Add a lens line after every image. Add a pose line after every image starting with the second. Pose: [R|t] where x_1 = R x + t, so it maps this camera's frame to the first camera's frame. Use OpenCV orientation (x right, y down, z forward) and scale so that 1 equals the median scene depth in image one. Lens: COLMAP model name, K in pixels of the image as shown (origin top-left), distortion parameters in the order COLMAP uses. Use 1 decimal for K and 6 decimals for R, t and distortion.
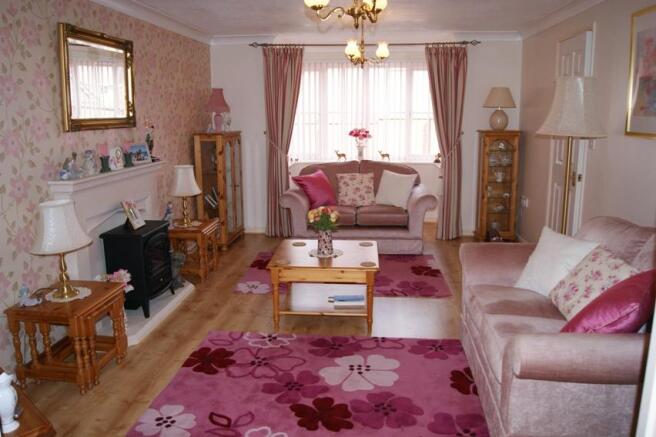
lens RADIAL K [[517.6, 0, 327.9], [0, 517.6, 216.6], [0, 0, 1]] dist [-0.068639, -0.004041]
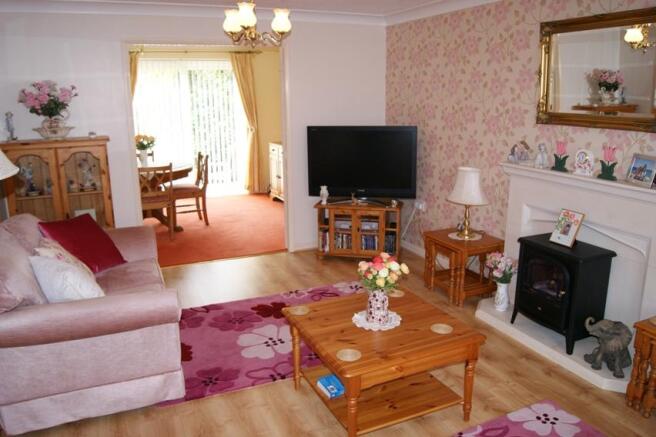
lens RADIAL K [[517.6, 0, 329.1], [0, 517.6, 217.2], [0, 0, 1]] dist [-0.068639, -0.004041]
pose [[-0.870190, 0.126675, -0.476154, 0.465505], [-0.086458, 0.912134, 0.400669, -0.418144], [0.485071, 0.389826, -0.782778, 1.869758]]
